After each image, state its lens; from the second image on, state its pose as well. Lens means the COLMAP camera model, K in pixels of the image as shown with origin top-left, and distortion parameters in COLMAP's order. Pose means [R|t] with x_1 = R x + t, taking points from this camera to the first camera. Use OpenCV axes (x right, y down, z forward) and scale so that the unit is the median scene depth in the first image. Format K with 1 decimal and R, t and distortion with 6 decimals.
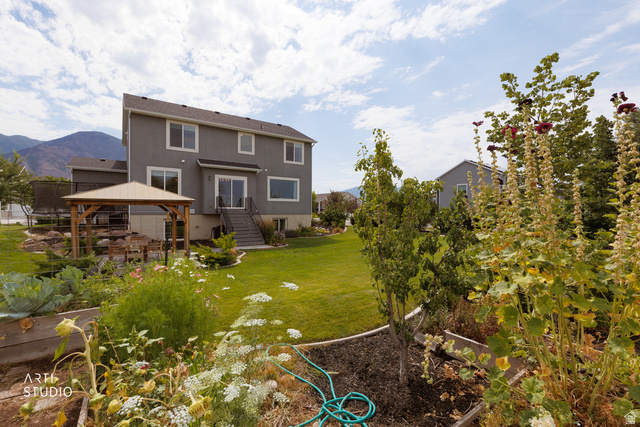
lens RADIAL K [[283.5, 0, 320.2], [0, 283.5, 212.1], [0, 0, 1]] dist [0.001216, 0.000370]
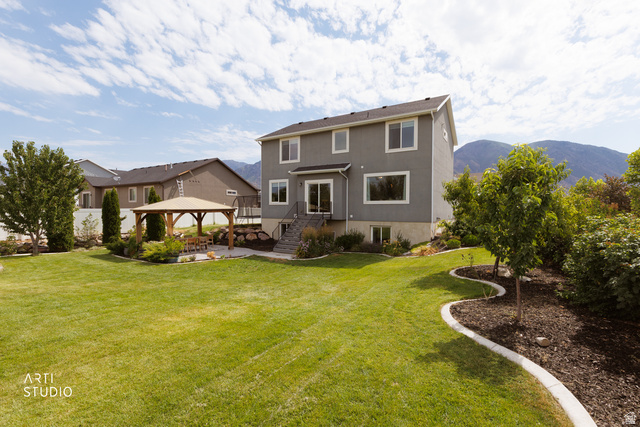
lens RADIAL K [[283.5, 0, 320.2], [0, 283.5, 212.1], [0, 0, 1]] dist [0.001216, 0.000370]
pose [[0.393769, 0.002541, -0.919206, 0.533607], [-0.005487, 0.999985, 0.000414, -0.016667], [0.919193, 0.004880, 0.393777, 0.577392]]
